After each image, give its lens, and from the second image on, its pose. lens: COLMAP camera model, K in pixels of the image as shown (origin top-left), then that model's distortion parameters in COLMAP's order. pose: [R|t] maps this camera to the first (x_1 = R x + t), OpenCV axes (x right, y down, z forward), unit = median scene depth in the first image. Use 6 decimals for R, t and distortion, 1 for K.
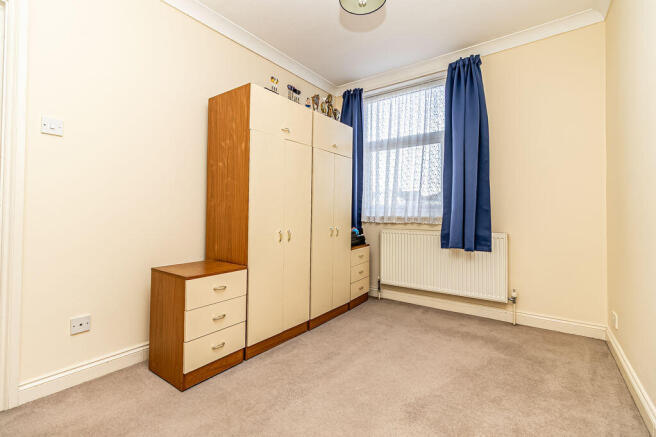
lens RADIAL K [[303.5, 0, 326.2], [0, 303.5, 211.7], [0, 0, 1]] dist [-0.004098, -0.000536]
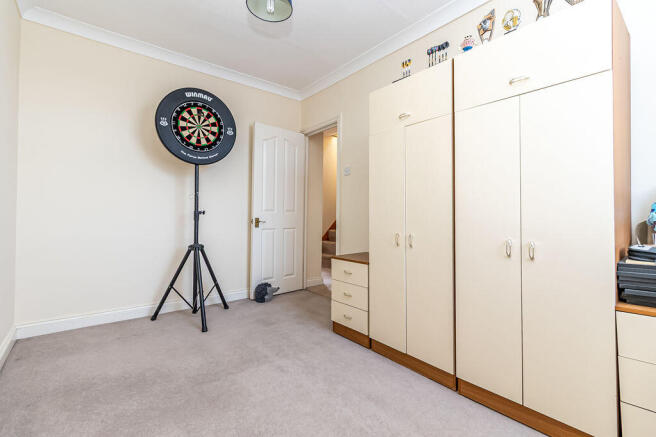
lens RADIAL K [[303.5, 0, 326.8], [0, 303.5, 219.1], [0, 0, 1]] dist [-0.004098, -0.000536]
pose [[-0.280520, -0.008923, -0.959807, 0.806307], [-0.014720, 0.999879, -0.004994, 0.030155], [0.959735, 0.012728, -0.280617, 1.123564]]
